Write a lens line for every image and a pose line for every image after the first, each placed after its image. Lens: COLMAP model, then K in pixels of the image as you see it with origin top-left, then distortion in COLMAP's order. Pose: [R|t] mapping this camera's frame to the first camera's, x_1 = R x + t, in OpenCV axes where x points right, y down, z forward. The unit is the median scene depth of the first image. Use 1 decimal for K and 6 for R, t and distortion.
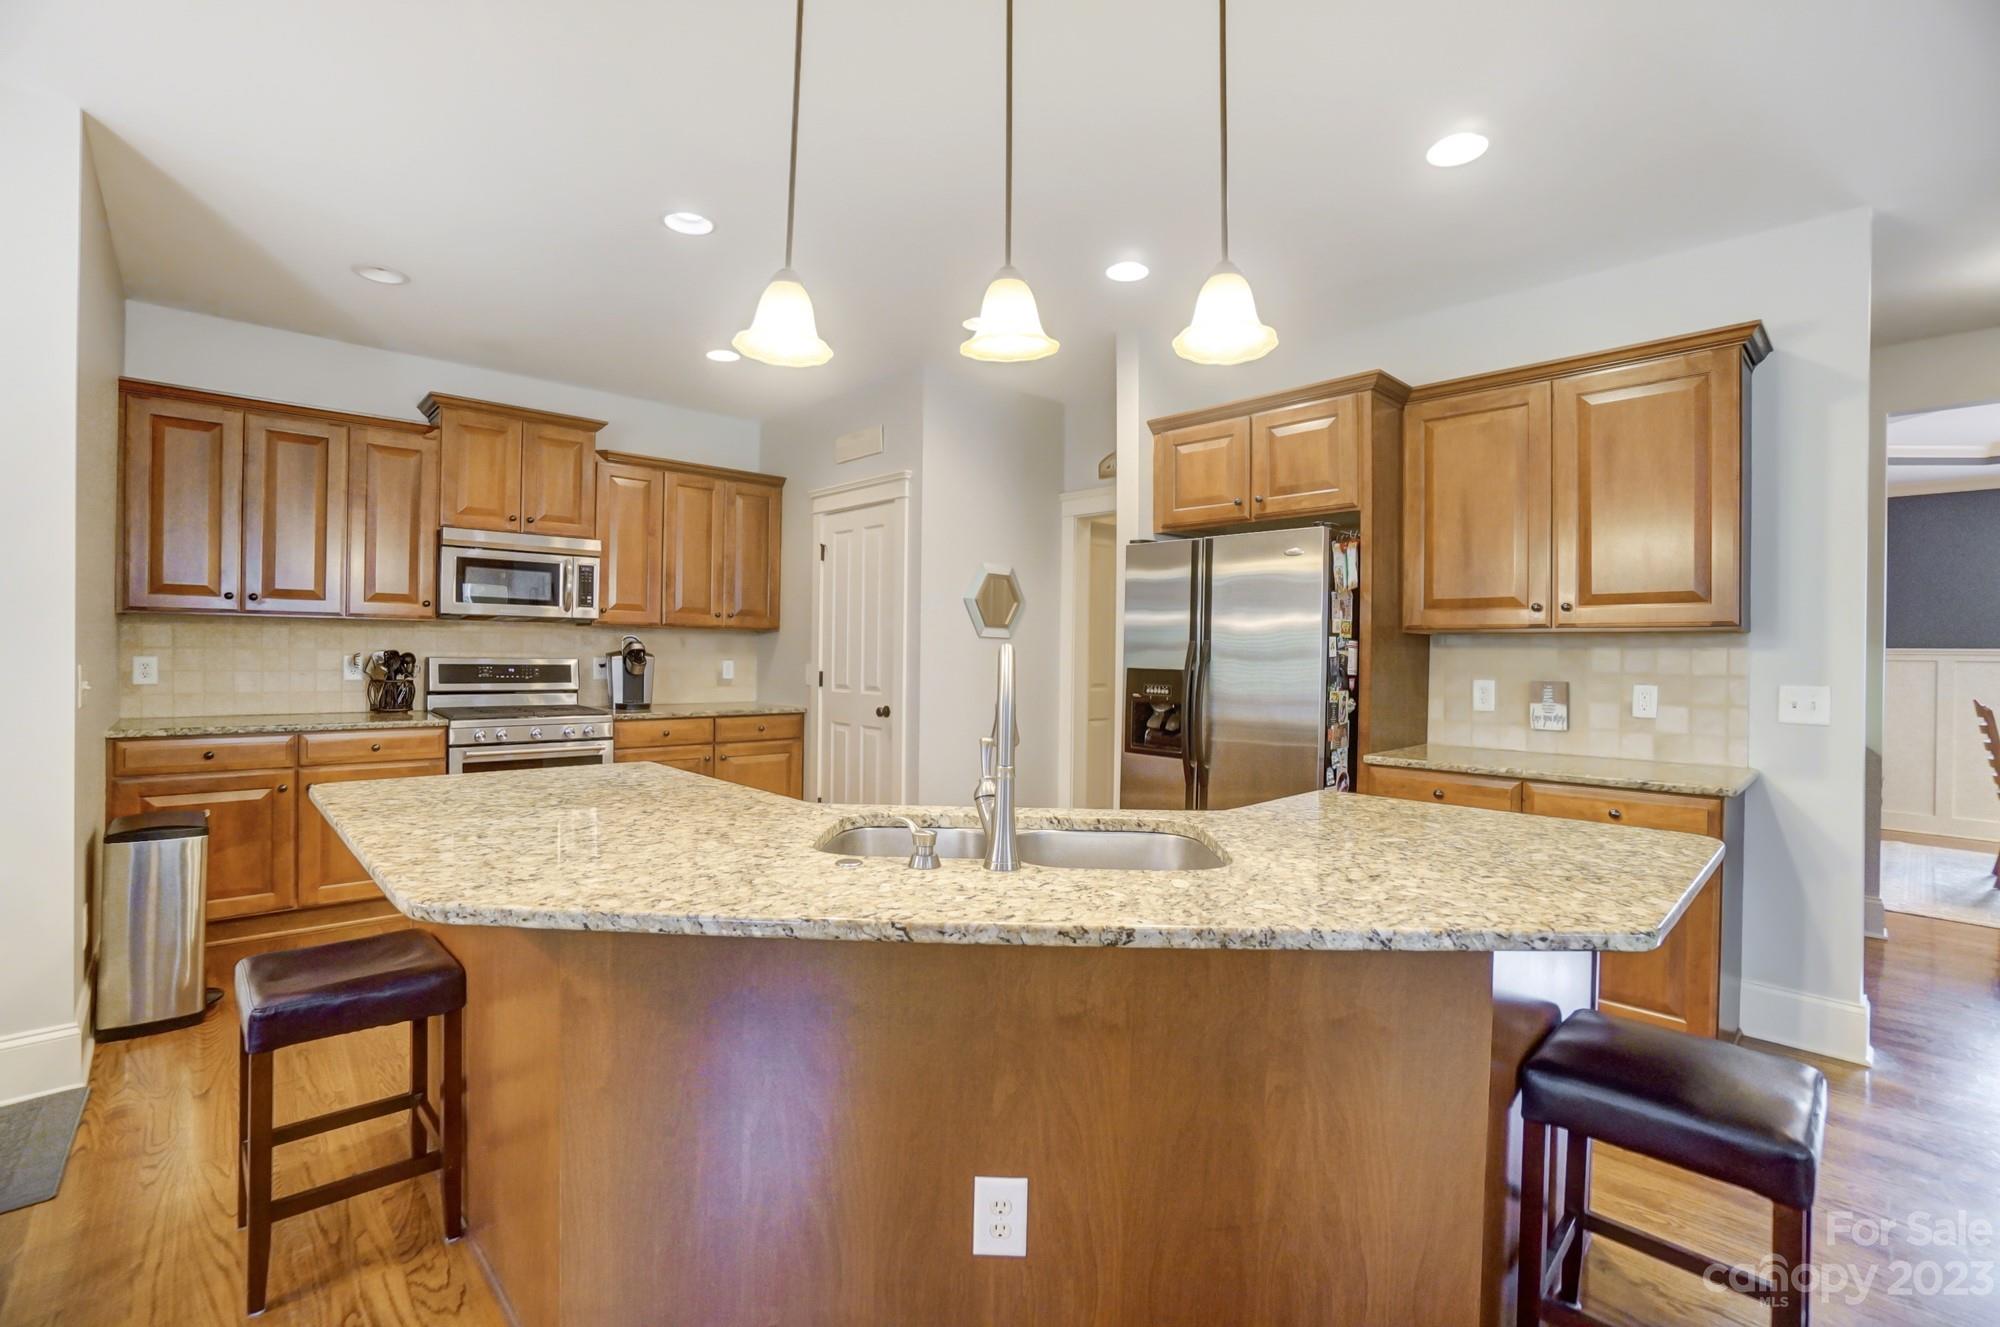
lens RADIAL K [[895.7, 0, 964.0], [0, 895.7, 657.6], [0, 0, 1]] dist [-0.046192, 0.013431]
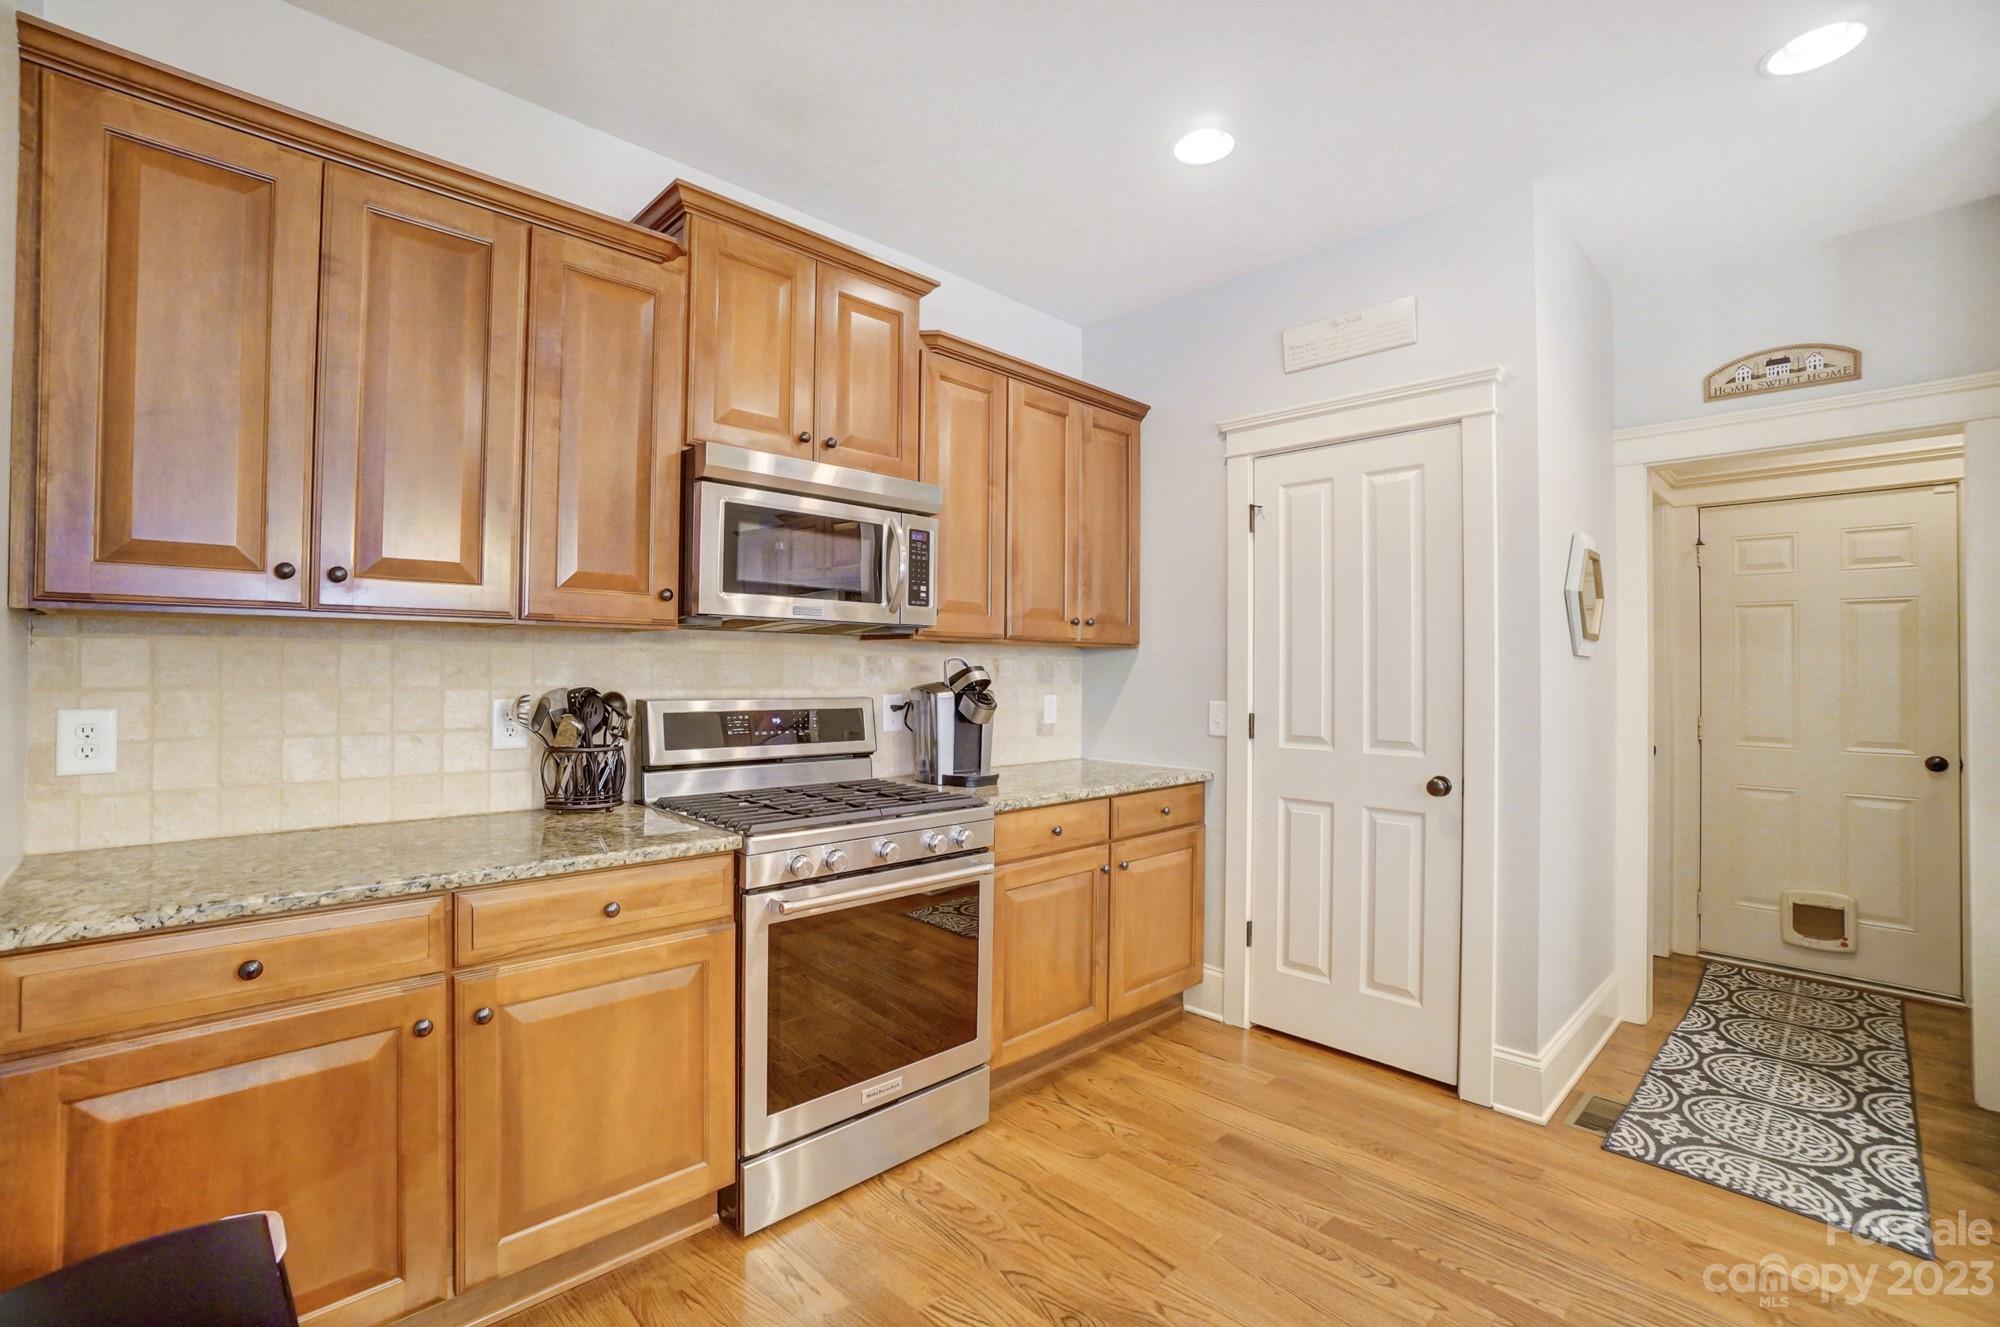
lens RADIAL K [[895.7, 0, 960.4], [0, 895.7, 659.9], [0, 0, 1]] dist [-0.046192, 0.013431]
pose [[0.999733, -0.004484, 0.022674, -0.458649], [0.004826, 0.999875, -0.015044, -0.016228], [-0.022604, 0.015149, 0.999630, 0.495038]]
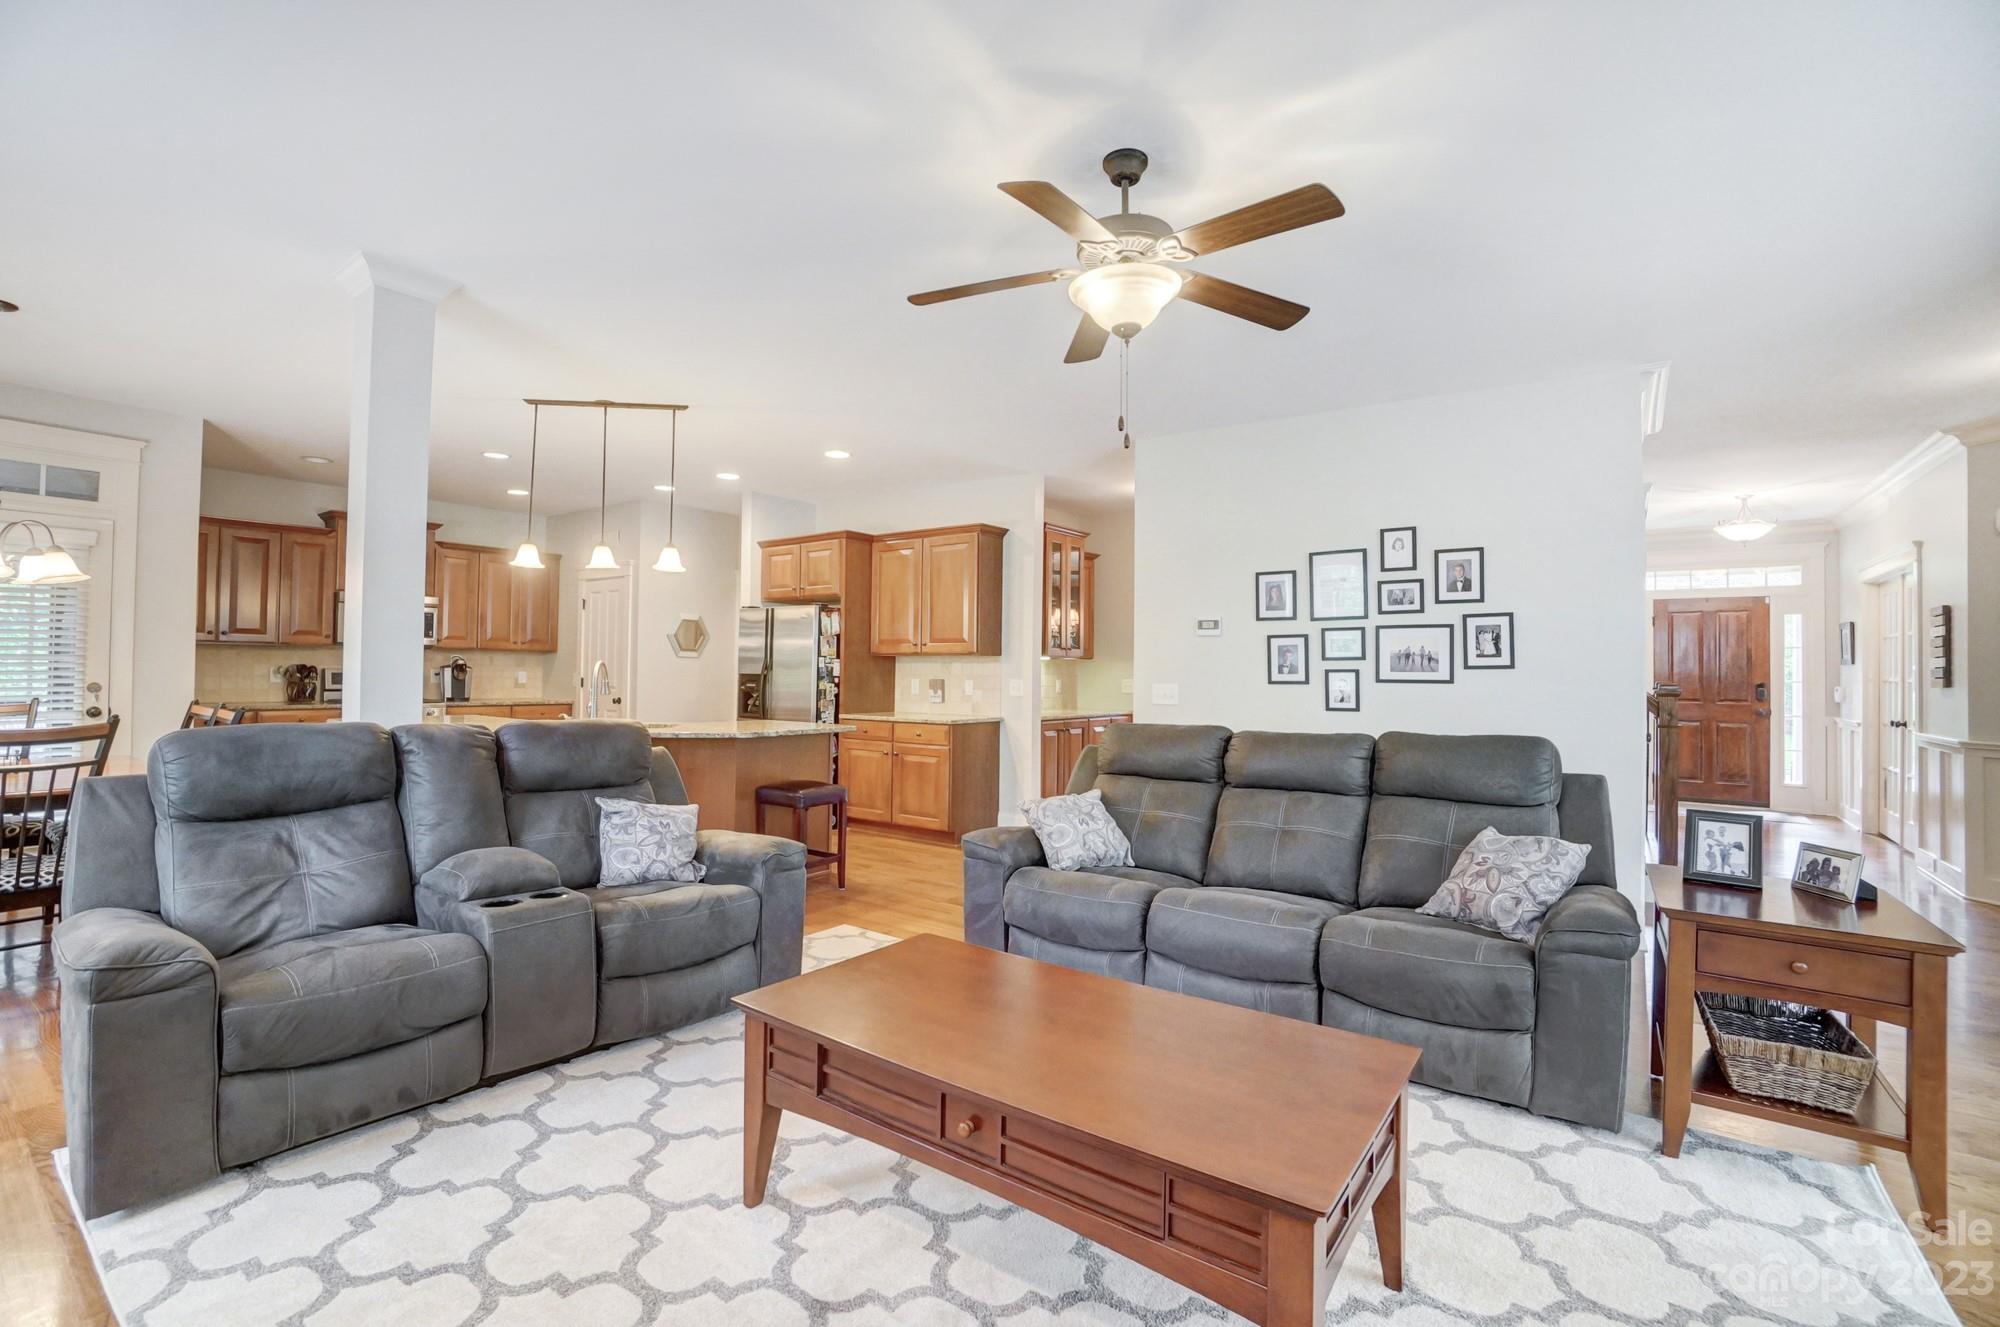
lens RADIAL K [[895.7, 0, 968.1], [0, 895.7, 656.0], [0, 0, 1]] dist [-0.046192, 0.013431]
pose [[0.982204, 0.001507, 0.187813, 0.274173], [0.002346, 0.999791, -0.020294, 0.012642], [-0.187804, 0.020373, 0.981995, -0.870036]]
